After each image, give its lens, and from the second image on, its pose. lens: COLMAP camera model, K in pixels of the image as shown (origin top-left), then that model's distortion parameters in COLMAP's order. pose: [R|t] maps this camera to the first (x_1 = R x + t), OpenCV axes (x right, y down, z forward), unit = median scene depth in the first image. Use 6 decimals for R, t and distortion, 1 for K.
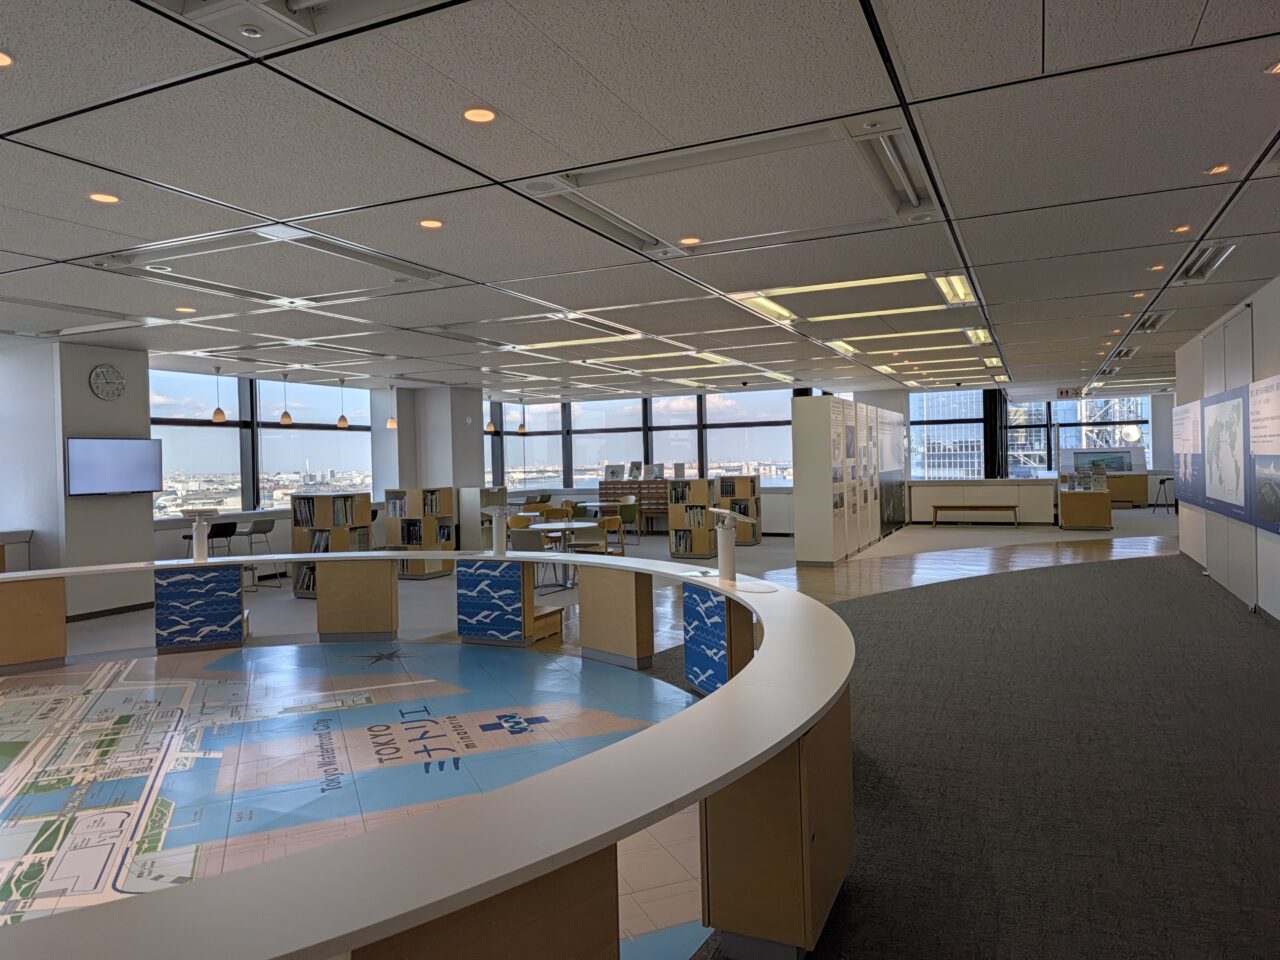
lens RADIAL K [[863.9, 0, 639.5], [0, 863.9, 476.2], [0, 0, 1]] dist [0.033543, -0.001559]
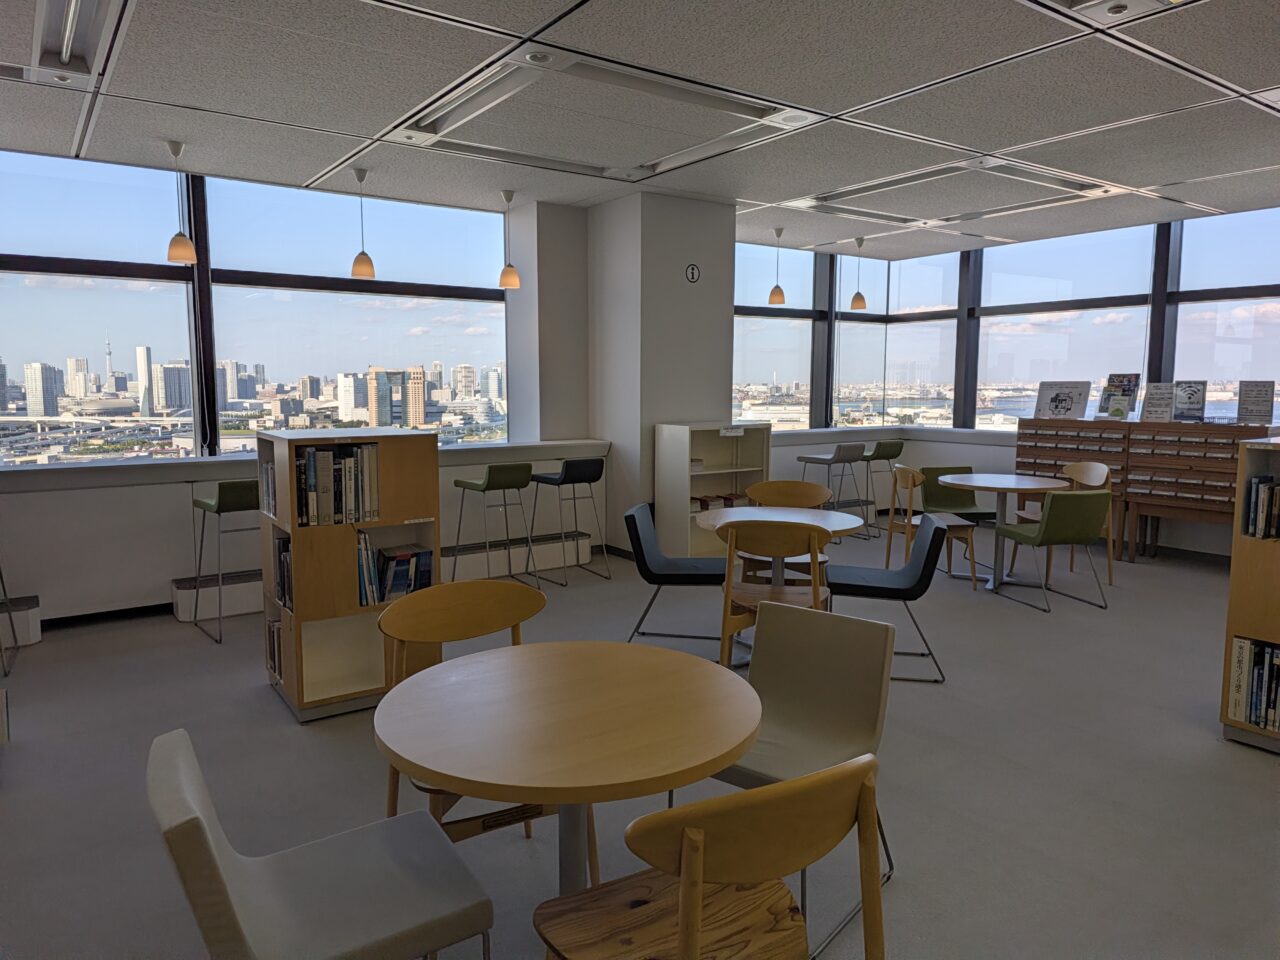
lens RADIAL K [[863.9, 0, 635.4], [0, 863.9, 470.0], [0, 0, 1]] dist [0.033543, -0.001559]
pose [[0.861438, 0.075329, -0.502245, 0.007813], [-0.029110, 0.994637, 0.099251, -0.005927], [0.507027, -0.070878, 0.859011, 0.518111]]
